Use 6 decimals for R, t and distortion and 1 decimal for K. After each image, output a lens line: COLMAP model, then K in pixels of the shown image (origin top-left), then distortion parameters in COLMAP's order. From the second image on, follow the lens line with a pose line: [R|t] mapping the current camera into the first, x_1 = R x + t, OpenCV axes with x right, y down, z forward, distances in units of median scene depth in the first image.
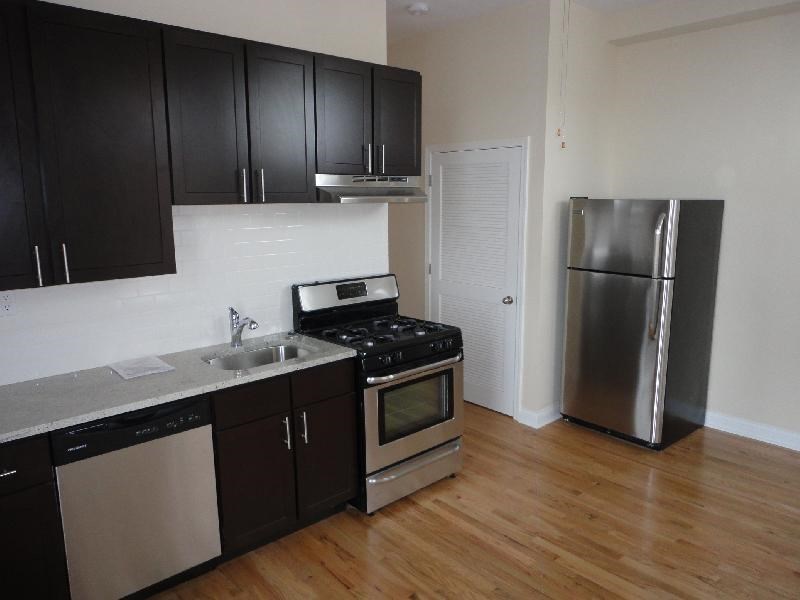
lens RADIAL K [[570.8, 0, 400.0], [0, 570.8, 300.0], [0, 0, 1]] dist [-0.031740, -0.001308]
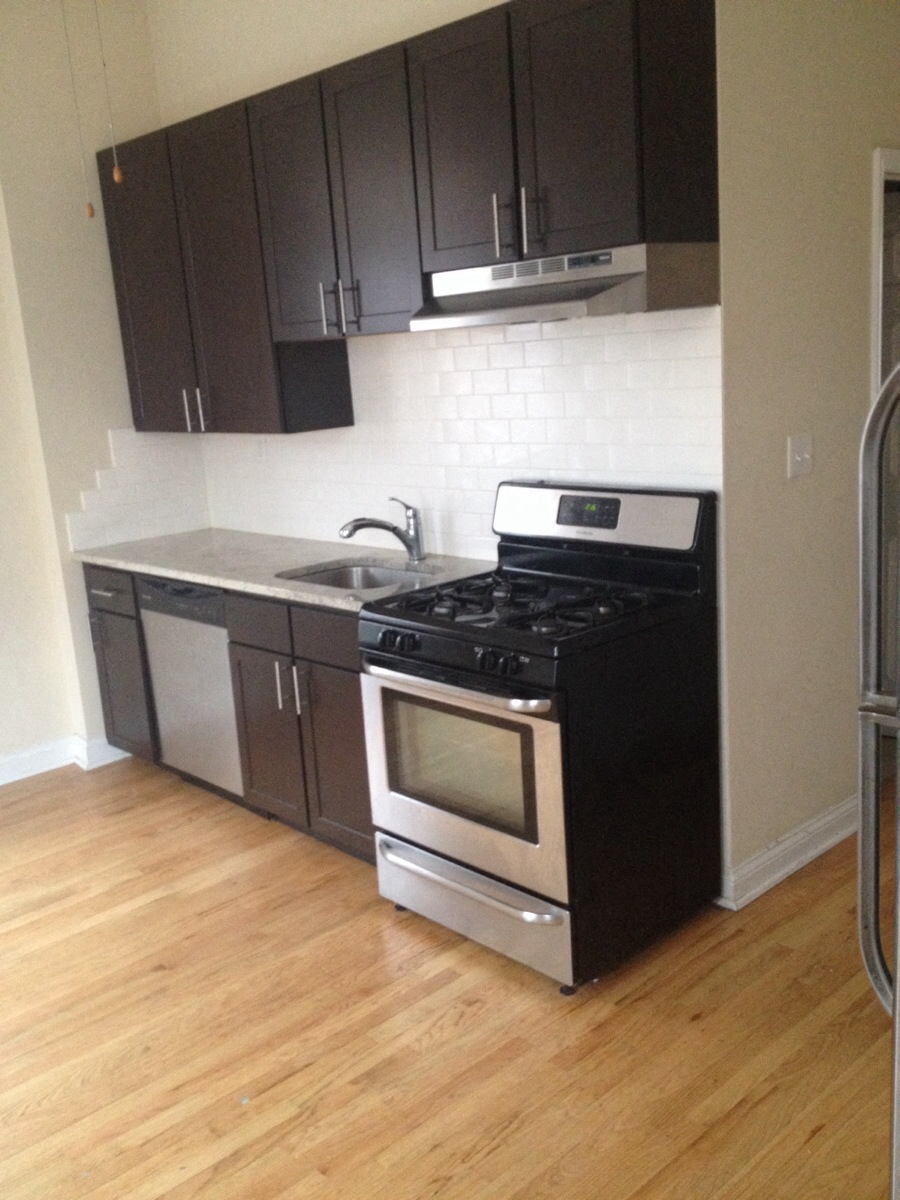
lens RADIAL K [[1108.3, 0, 450.0], [0, 1108.3, 600.0], [0, 0, 1]] dist [0.067029, -0.010236]
pose [[0.031892, 0.226836, -0.973411, 0.944500], [-0.104769, 0.969299, 0.222445, -0.158085], [0.993985, 0.094889, 0.054678, 0.978550]]
